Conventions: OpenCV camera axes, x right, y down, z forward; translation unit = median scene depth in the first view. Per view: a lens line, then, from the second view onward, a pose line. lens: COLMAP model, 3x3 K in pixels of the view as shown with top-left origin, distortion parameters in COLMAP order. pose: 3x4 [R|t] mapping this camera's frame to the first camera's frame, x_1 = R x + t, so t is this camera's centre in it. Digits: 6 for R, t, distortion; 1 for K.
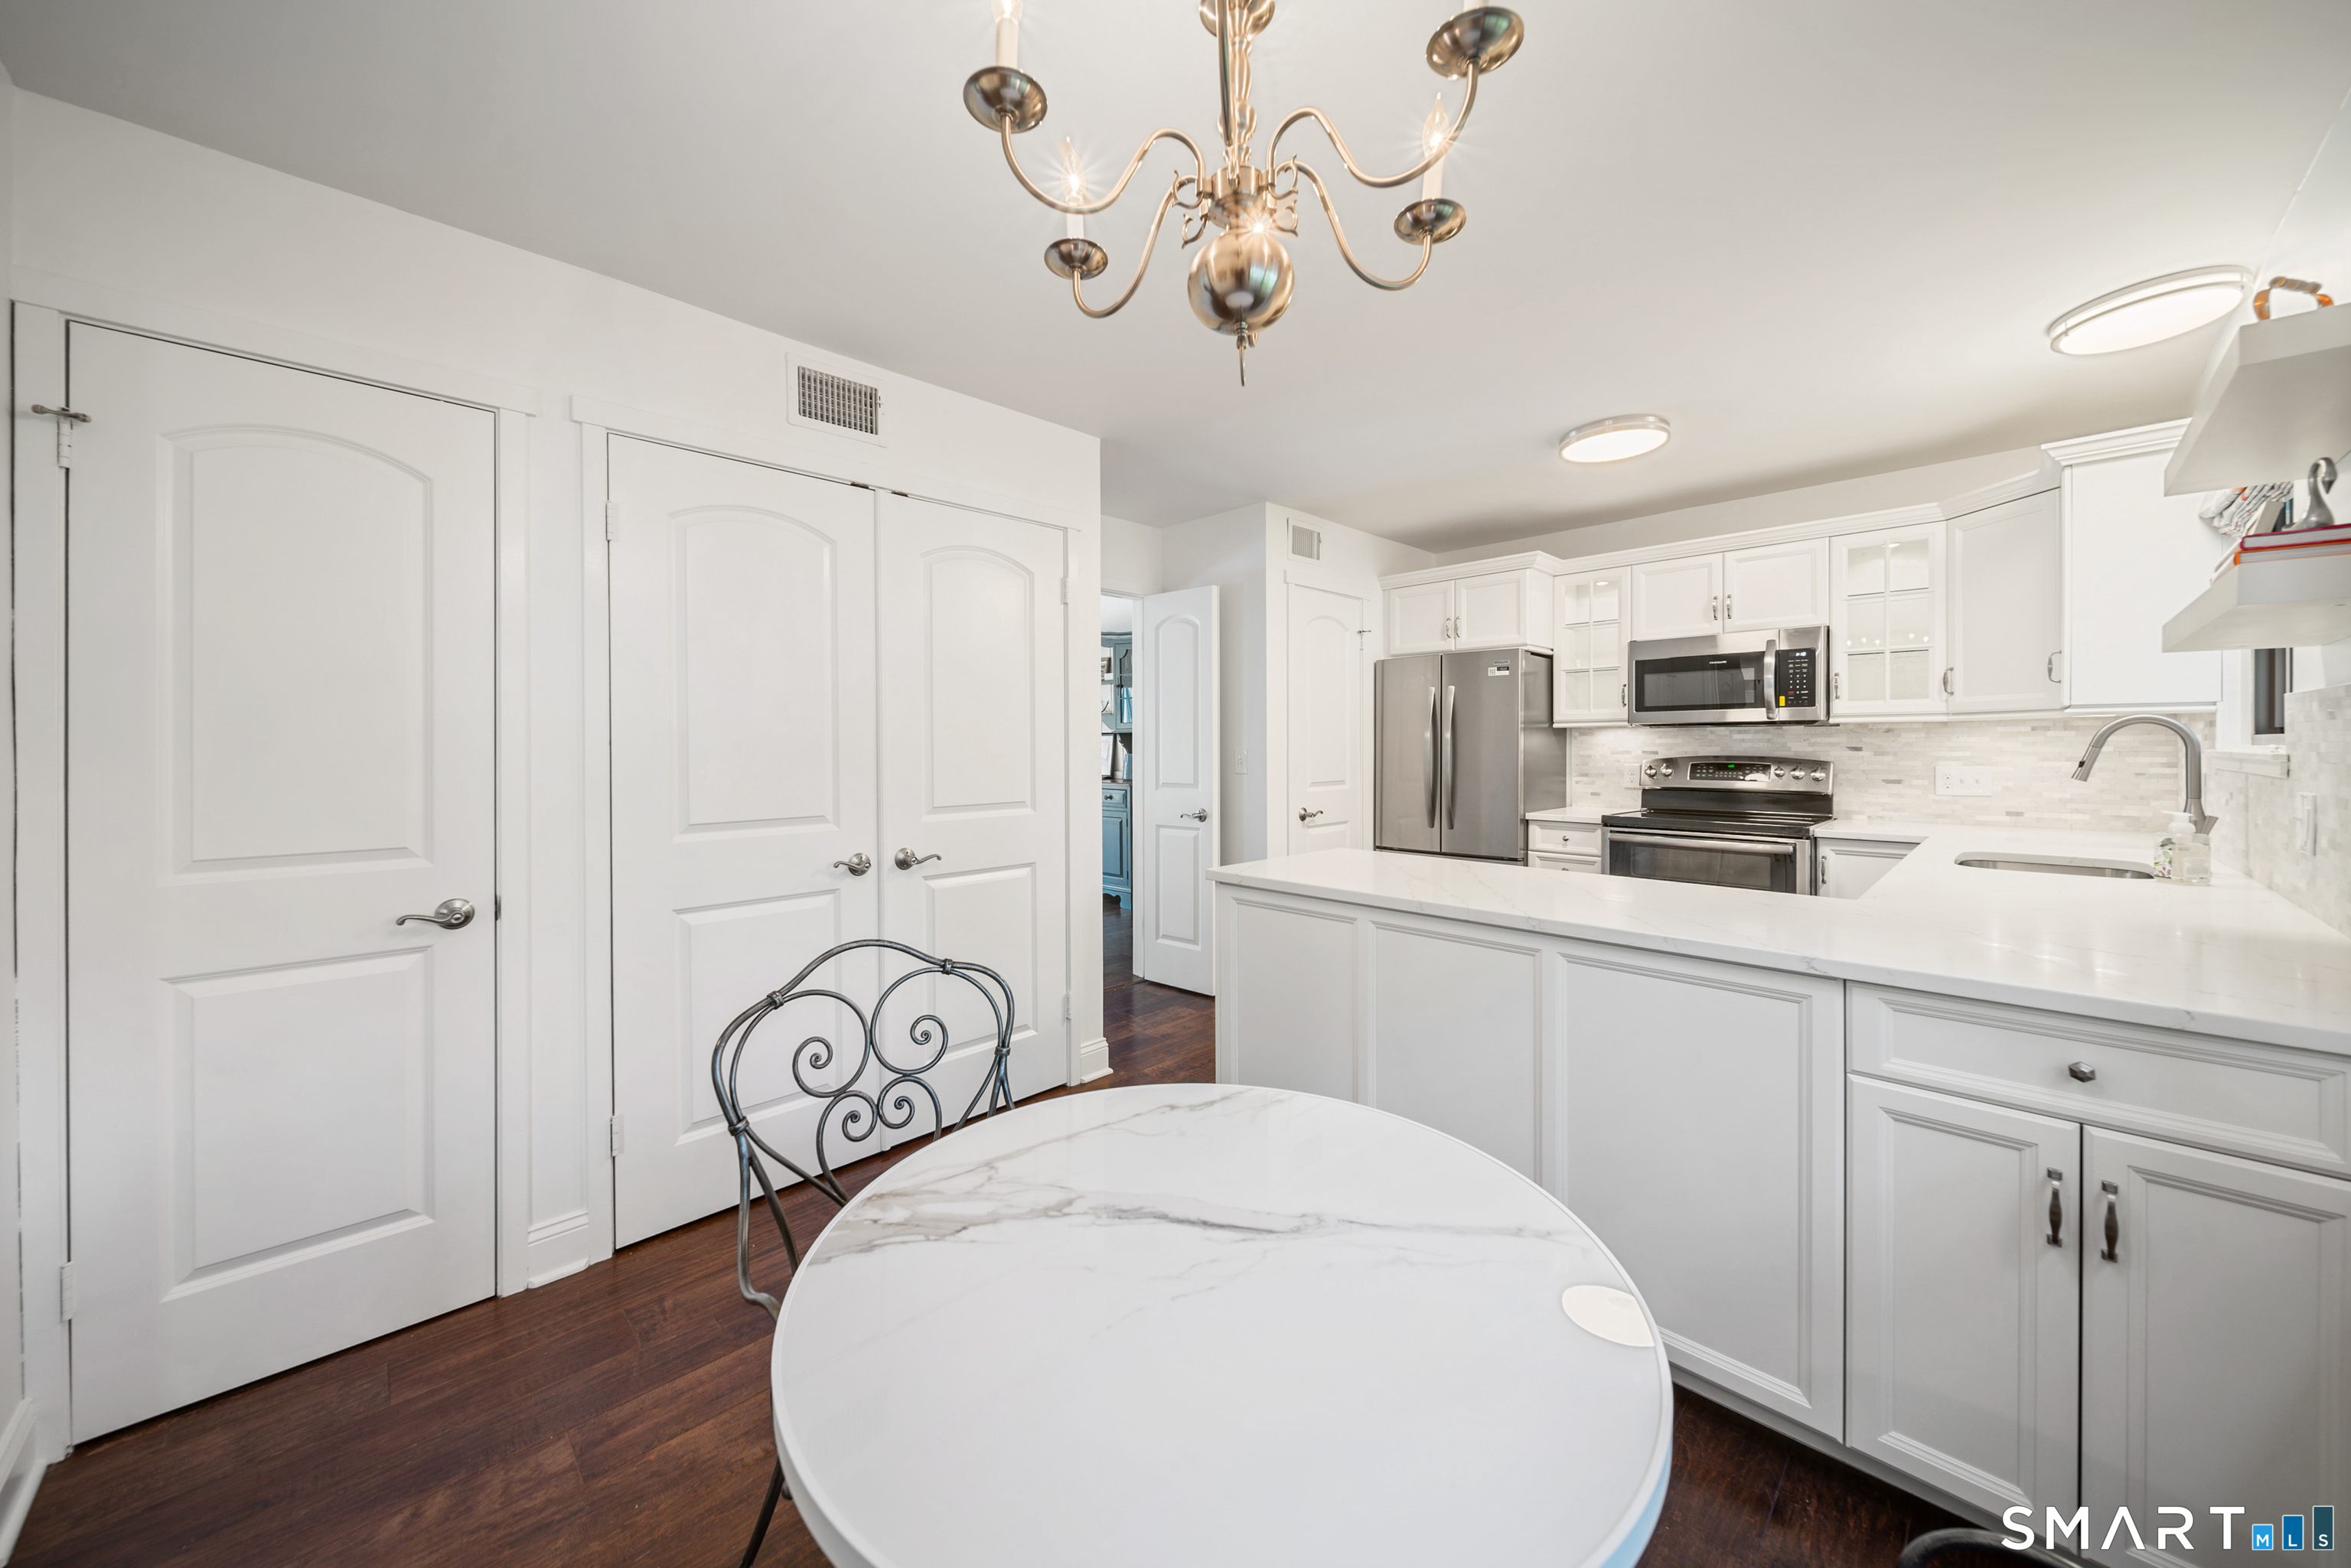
lens RADIAL K [[839.0, 0, 1158.6], [0, 839.0, 751.0], [0, 0, 1]] dist [0.000958, -0.000226]
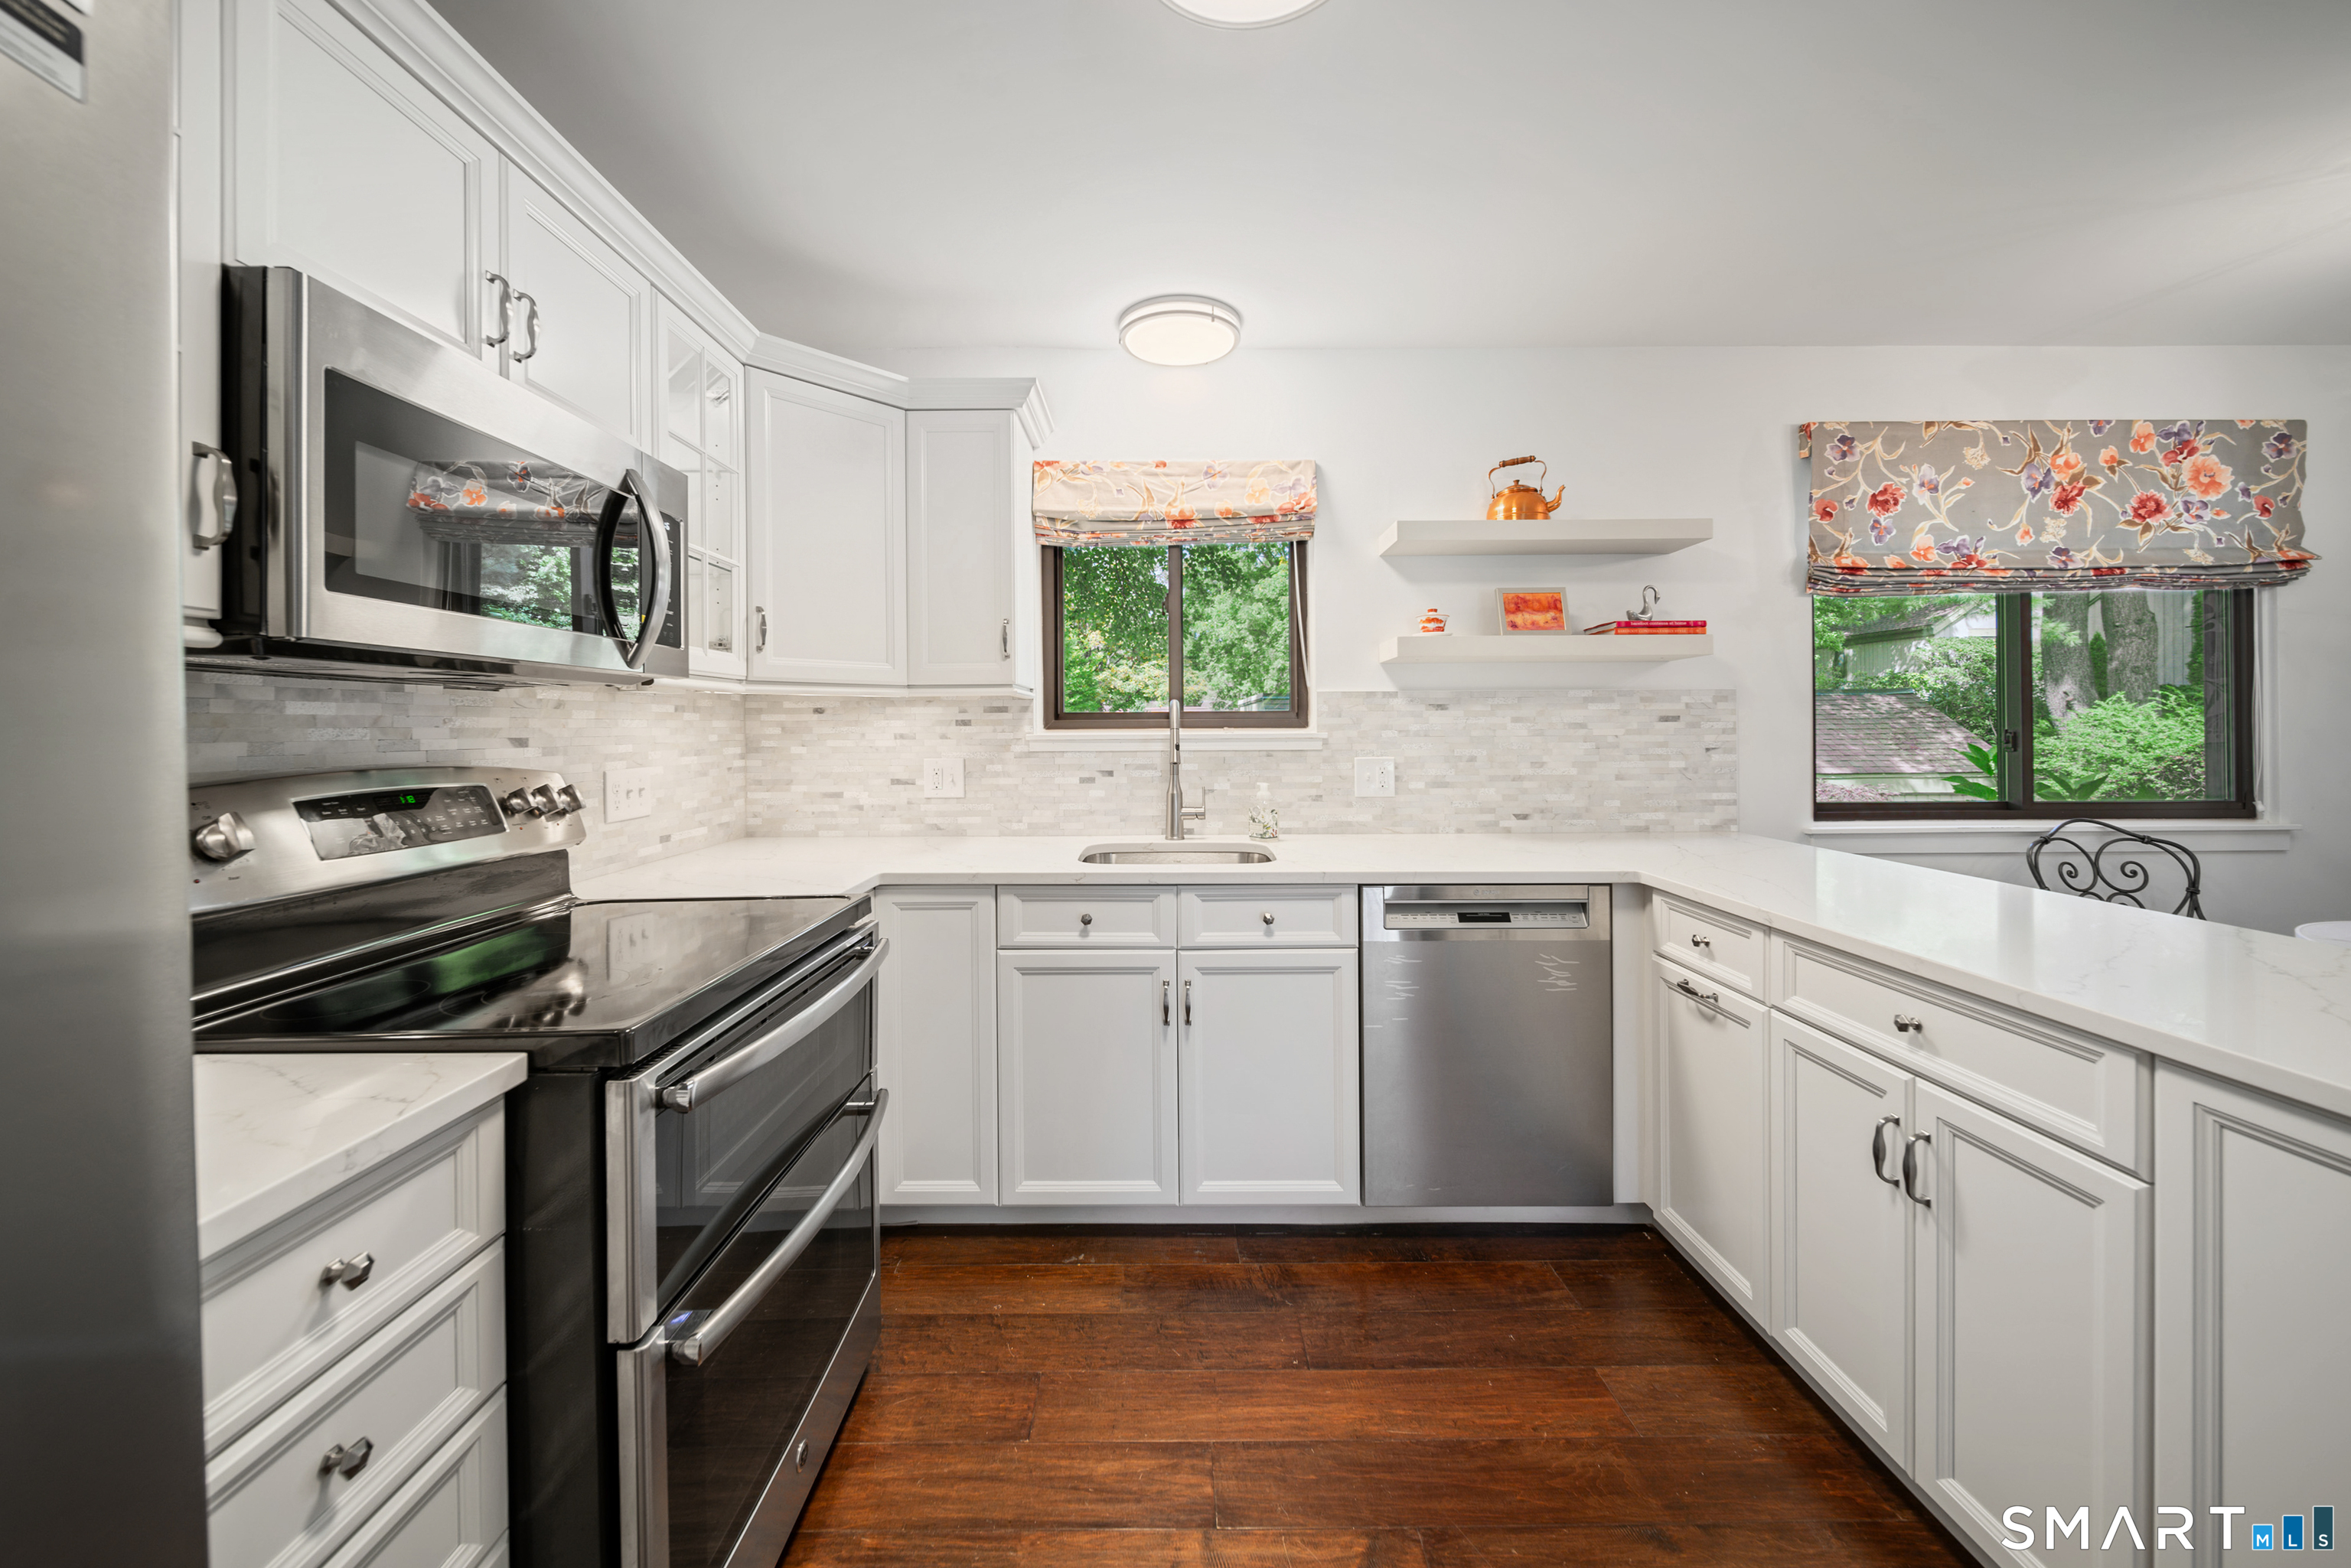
lens RADIAL K [[831.8, 0, 1163.3], [0, 831.8, 726.9], [0, 0, 1]] dist [0.000492, -0.001900]
pose [[-0.715188, 0.009909, 0.698862, 0.264914], [0.015323, 0.999881, 0.001504, -0.006260], [-0.698764, 0.011784, -0.715255, 1.081937]]
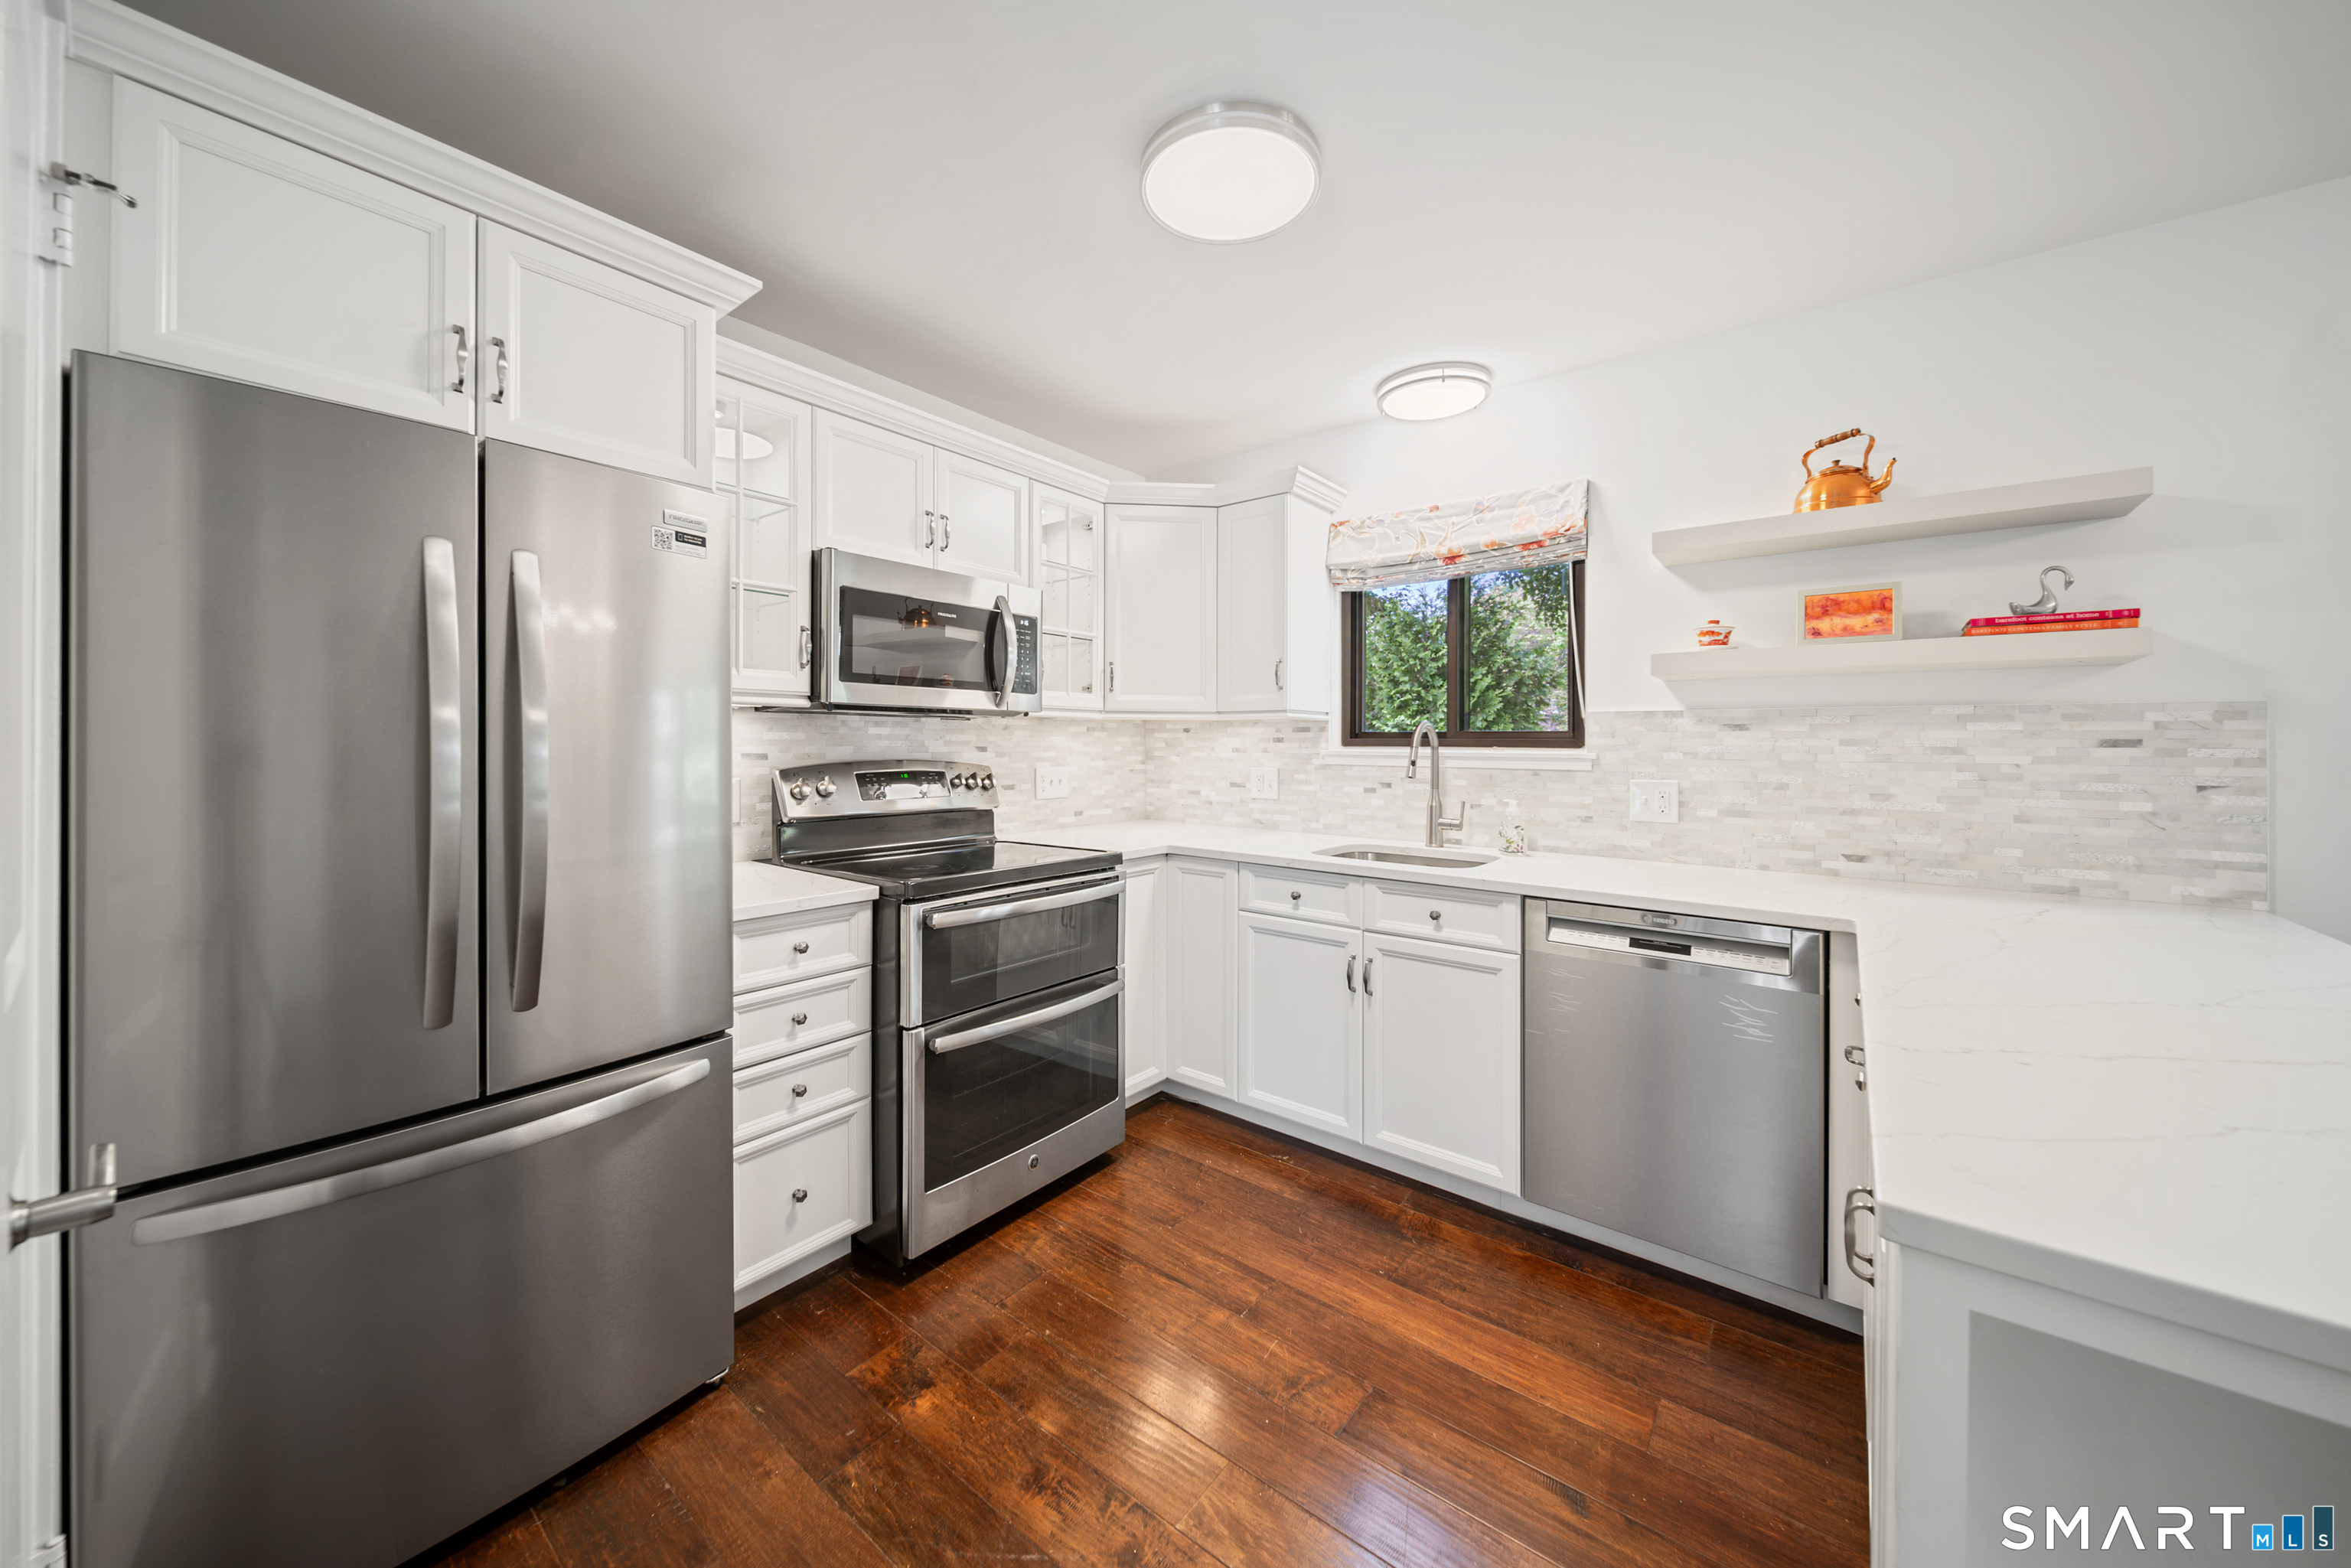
lens RADIAL K [[834.1, 0, 1161.6], [0, 834.1, 741.0], [0, 0, 1]] dist [0.001308, -0.001542]
pose [[-0.118118, 0.006710, 0.992977, 0.013073], [0.001886, 0.999977, -0.006533, -0.004731], [-0.992998, 0.001101, -0.118128, 0.926091]]
